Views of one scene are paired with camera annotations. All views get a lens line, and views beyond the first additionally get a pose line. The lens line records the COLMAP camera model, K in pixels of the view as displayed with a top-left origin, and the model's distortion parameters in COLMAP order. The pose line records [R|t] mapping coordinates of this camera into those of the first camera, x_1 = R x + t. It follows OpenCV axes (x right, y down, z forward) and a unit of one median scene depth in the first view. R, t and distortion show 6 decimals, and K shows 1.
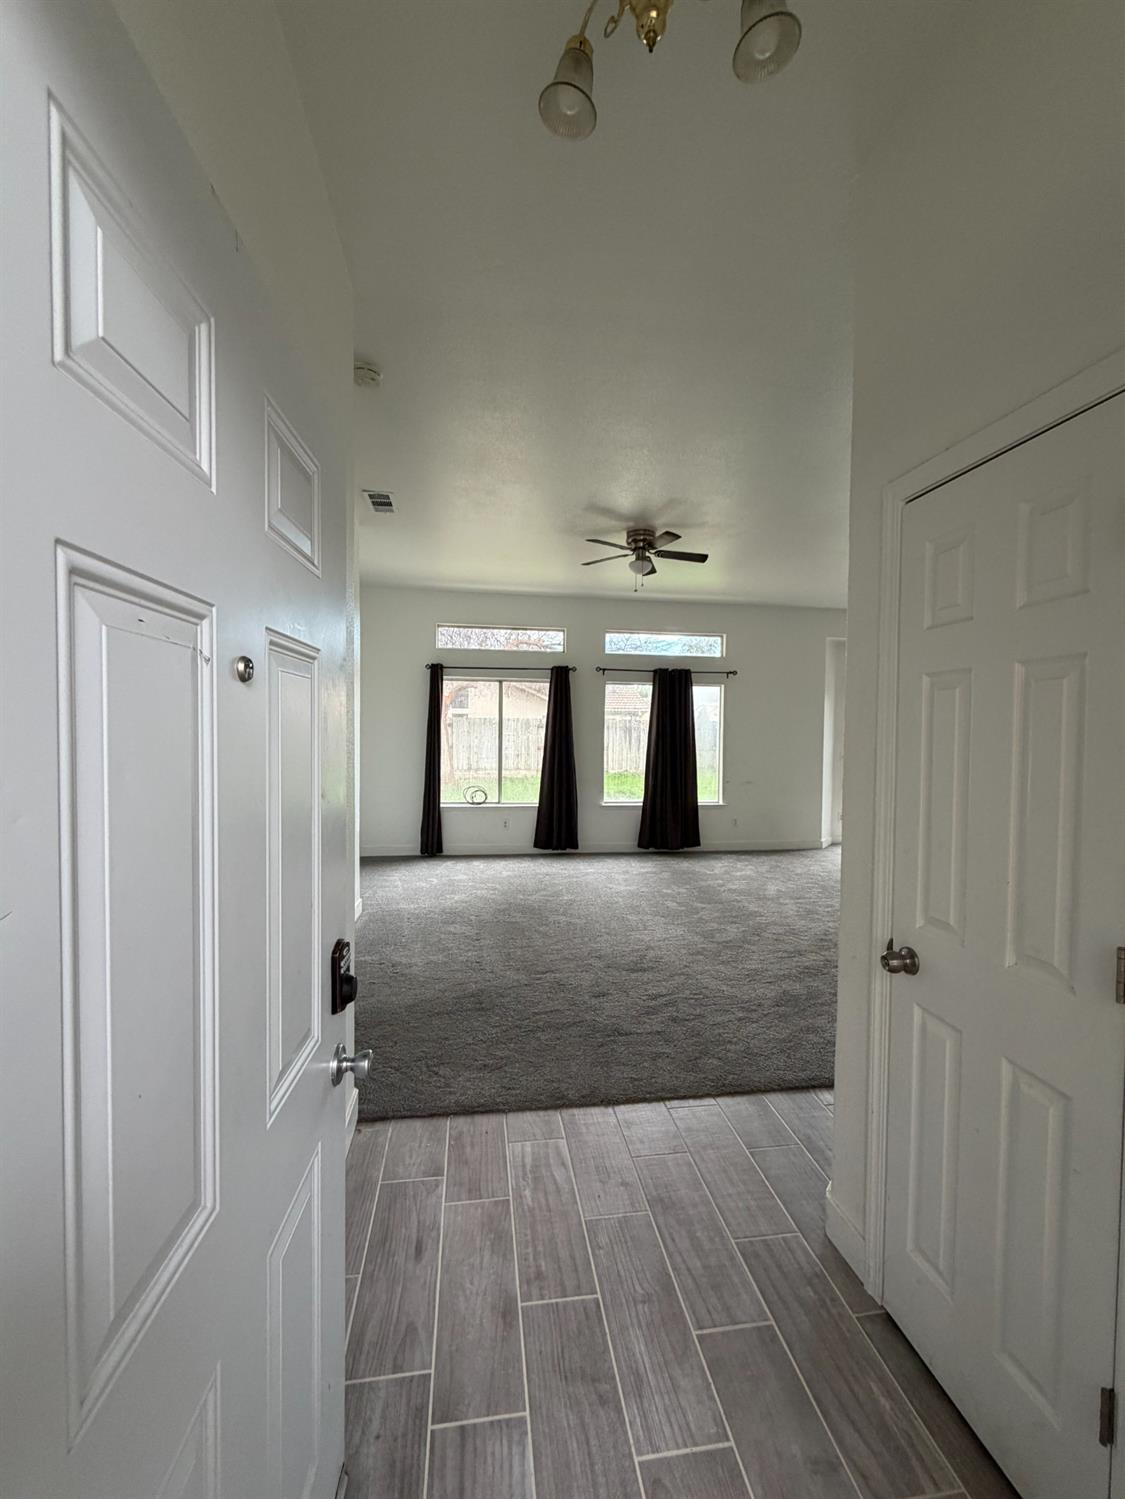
lens RADIAL K [[602.3, 0, 561.5], [0, 602.3, 754.1], [0, 0, 1]] dist [-0.002527, 0.000228]
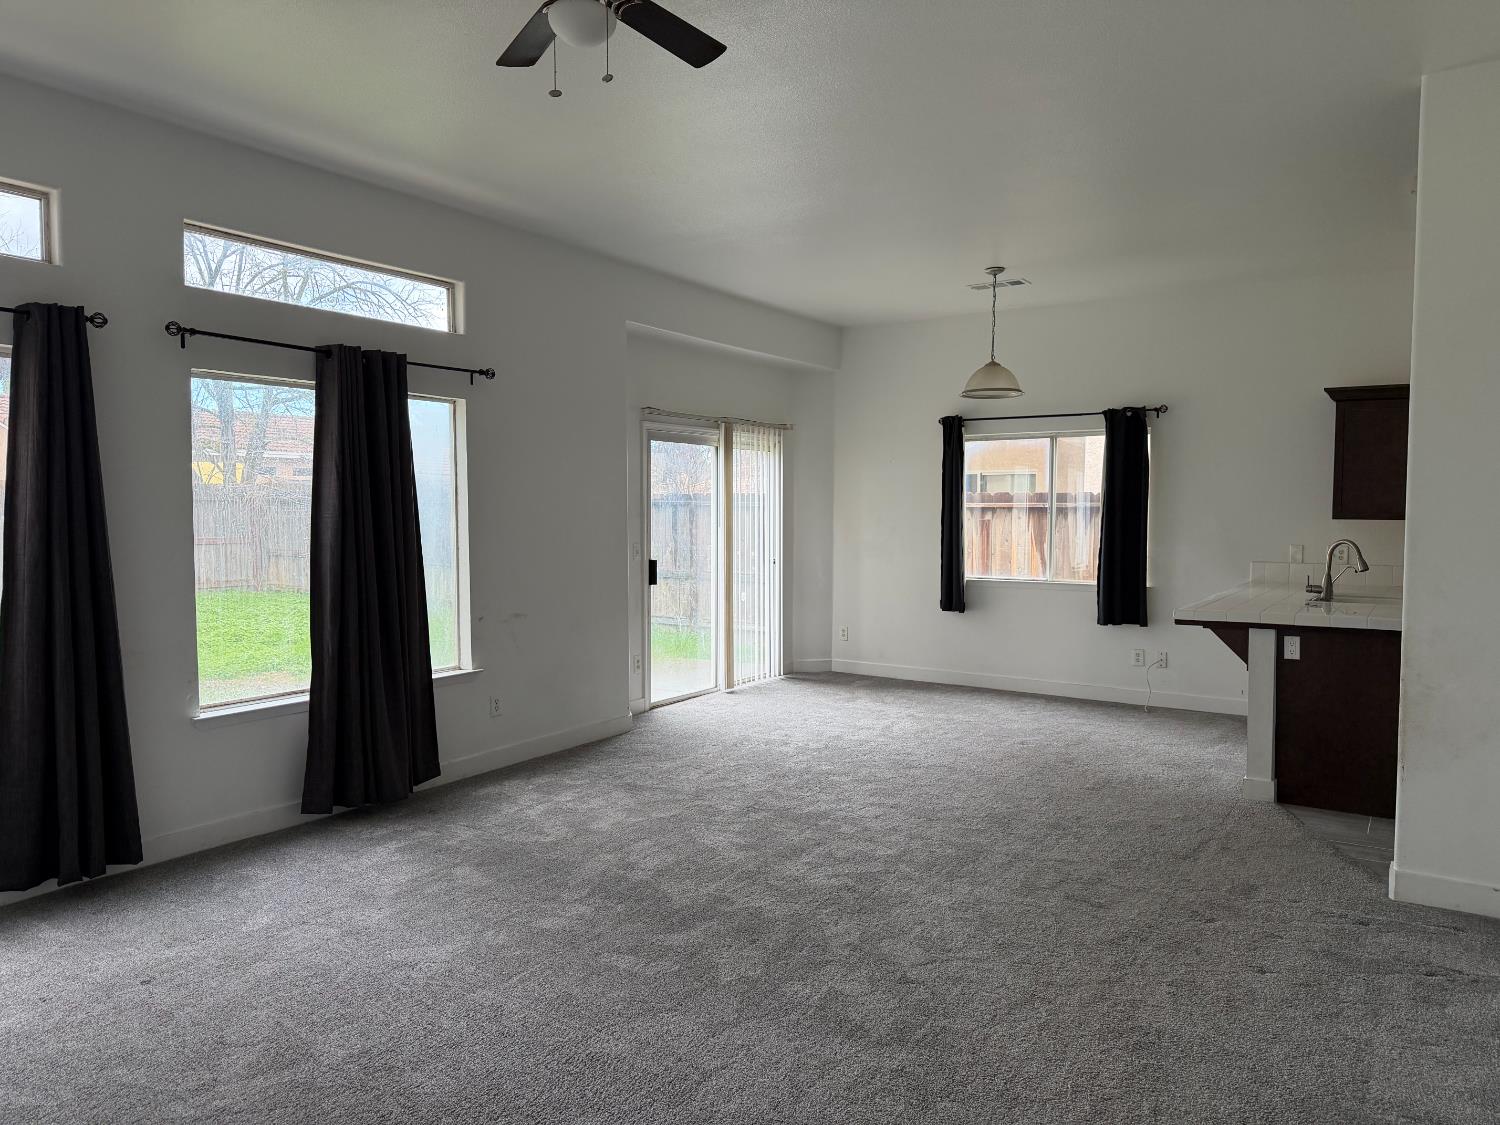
lens RADIAL K [[1052.9, 0, 752.1], [0, 1052.9, 557.9], [0, 0, 1]] dist [0.037194, -0.032945]
pose [[0.668092, -0.049209, 0.742450, -0.174452], [0.036224, 0.998779, 0.033603, -0.017978], [-0.743196, 0.004445, 0.669059, 0.342003]]
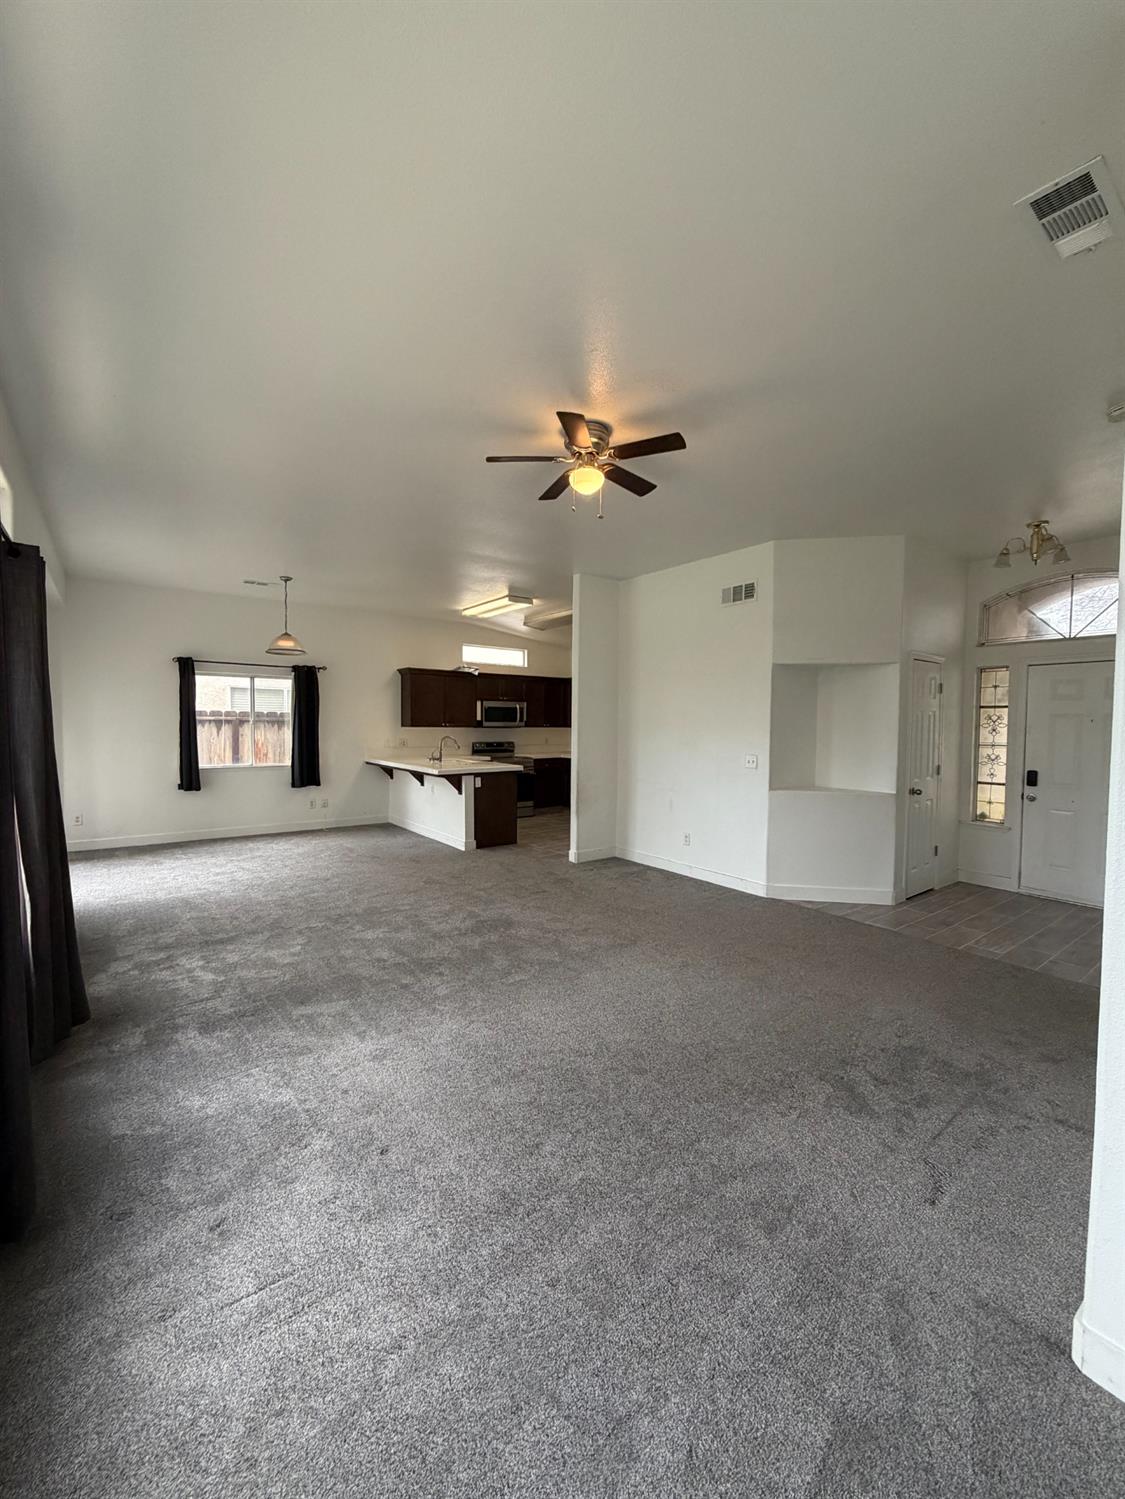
lens RADIAL K [[602.3, 0, 561.7], [0, 602.3, 744.5], [0, 0, 1]] dist [-0.002527, 0.000228]
pose [[-0.477691, -0.052298, 0.876970, -0.301765], [0.017324, 0.997472, 0.068920, -0.043590], [-0.878357, 0.048115, -0.475577, 0.888581]]
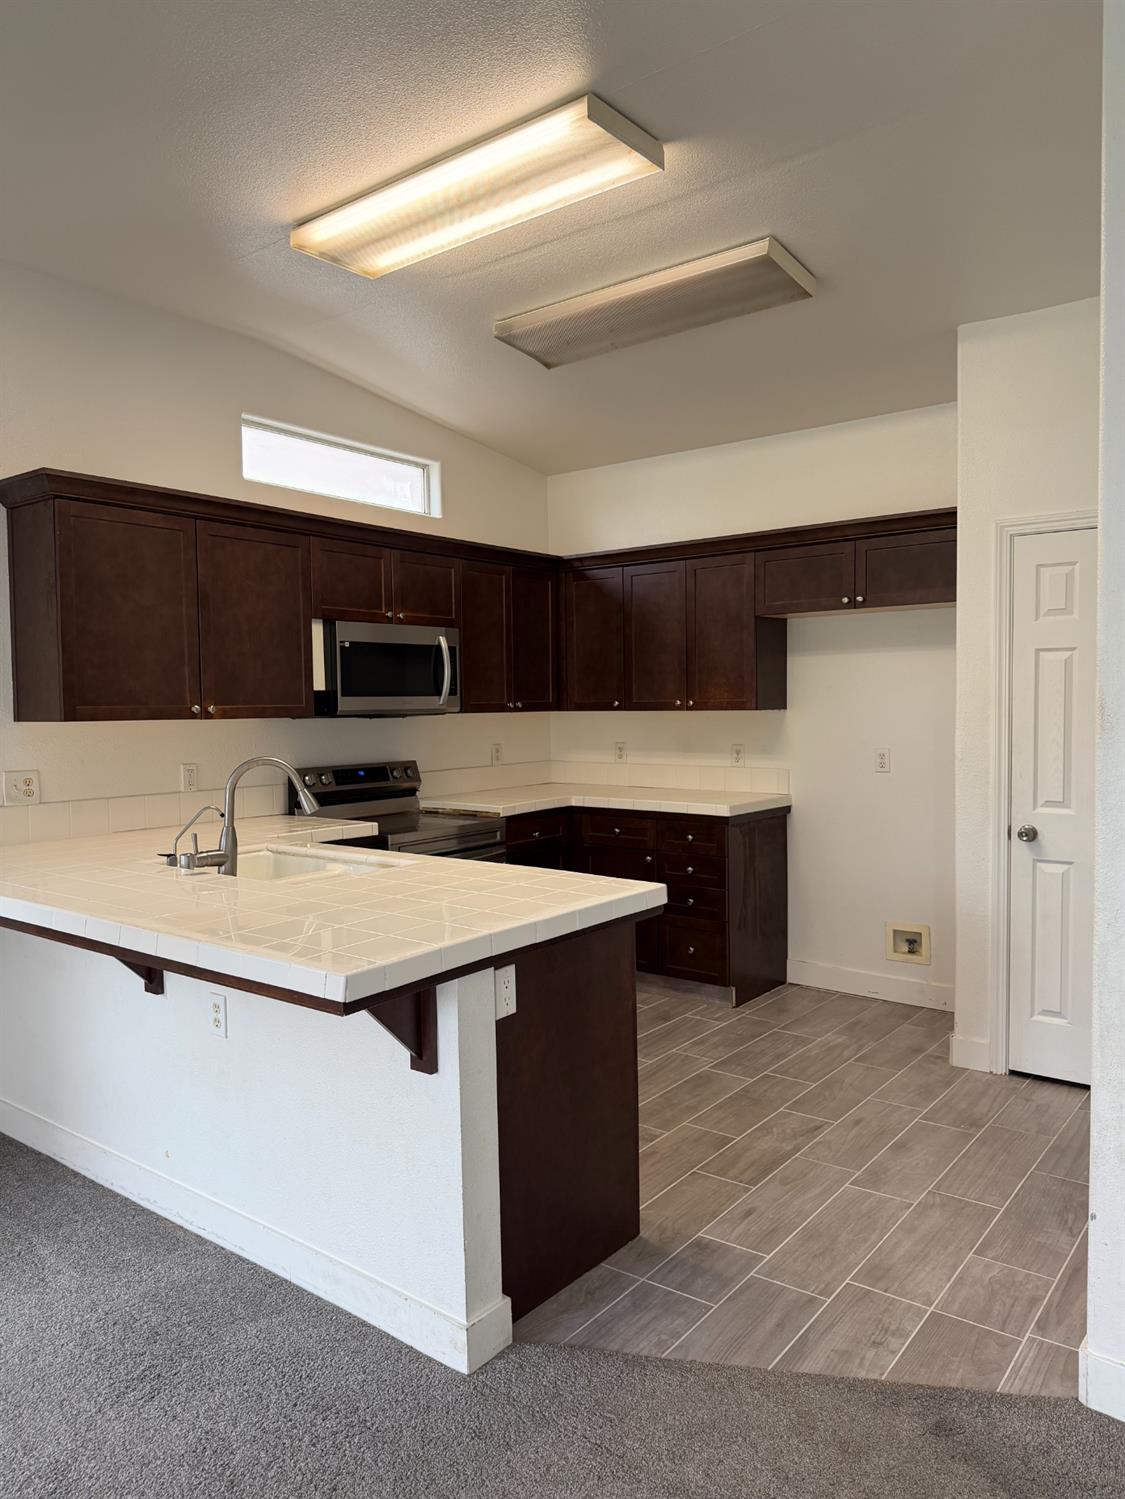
lens RADIAL K [[1052.2, 0, 556.7], [0, 1052.2, 744.3], [0, 0, 1]] dist [0.037194, -0.032945]
pose [[-0.694700, -0.036679, 0.718364, 0.353745], [0.030011, 0.996351, 0.079895, -0.024118], [-0.718673, 0.077061, -0.691064, 0.764352]]
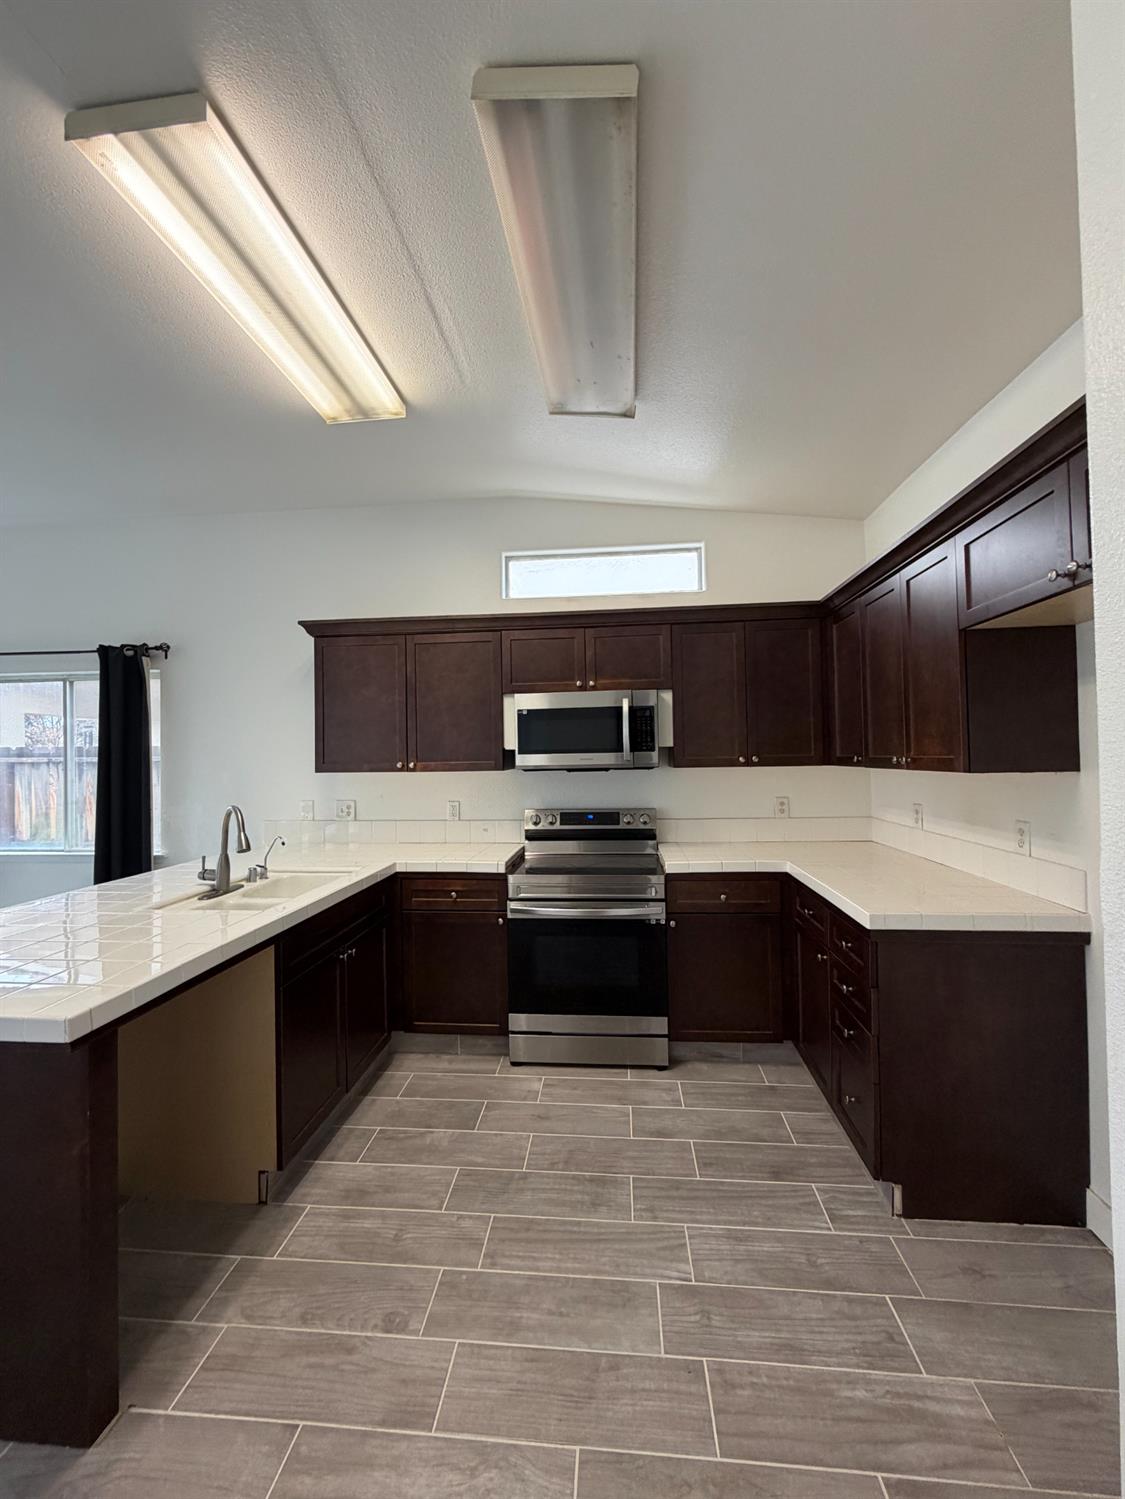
lens RADIAL K [[602.3, 0, 562.8], [0, 602.3, 740.2], [0, 0, 1]] dist [-0.002527, 0.000228]
pose [[0.235589, 0.002769, 0.971849, 0.466904], [0.060612, 0.998007, -0.017536, -0.007535], [-0.969961, 0.063037, 0.234951, 0.298375]]
